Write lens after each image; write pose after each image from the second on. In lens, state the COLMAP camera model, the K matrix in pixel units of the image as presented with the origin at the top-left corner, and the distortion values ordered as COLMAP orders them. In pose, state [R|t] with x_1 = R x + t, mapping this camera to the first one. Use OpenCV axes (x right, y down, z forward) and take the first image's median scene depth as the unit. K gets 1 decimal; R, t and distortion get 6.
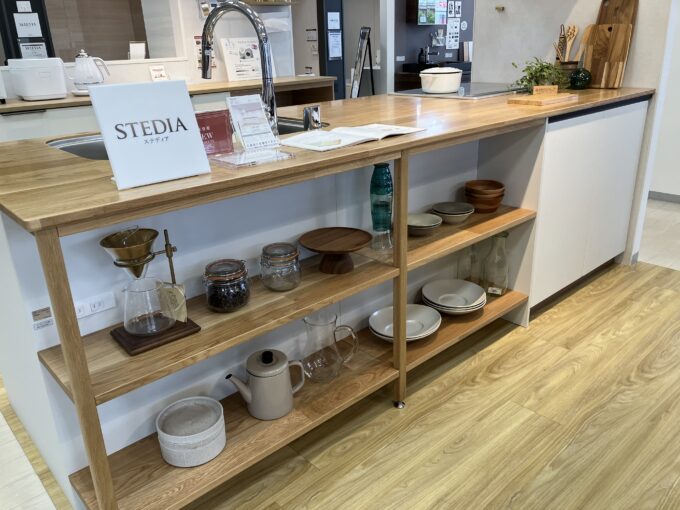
lens RADIAL K [[559.8, 0, 343.1], [0, 559.8, 257.6], [0, 0, 1]] dist [0.019617, 0.014691]
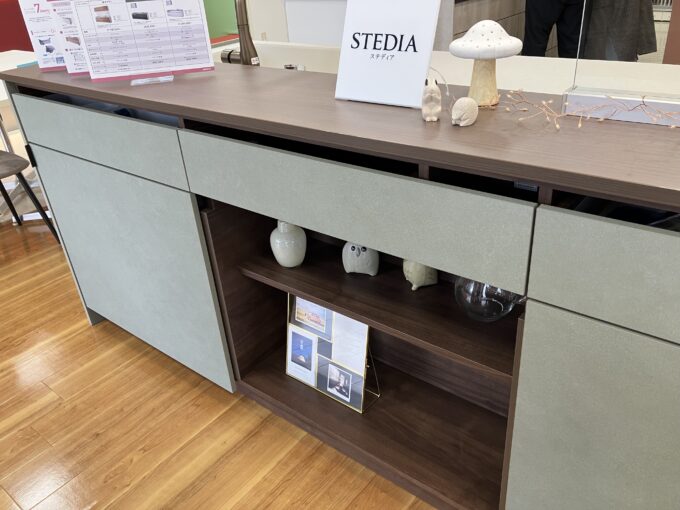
lens RADIAL K [[559.8, 0, 340.2], [0, 559.8, 255.2], [0, 0, 1]] dist [0.019617, 0.014691]
pose [[0.154056, 0.503088, -0.850394, 0.601472], [-0.301272, 0.843601, 0.444492, -0.323338], [0.941011, 0.187723, 0.281528, 0.739837]]
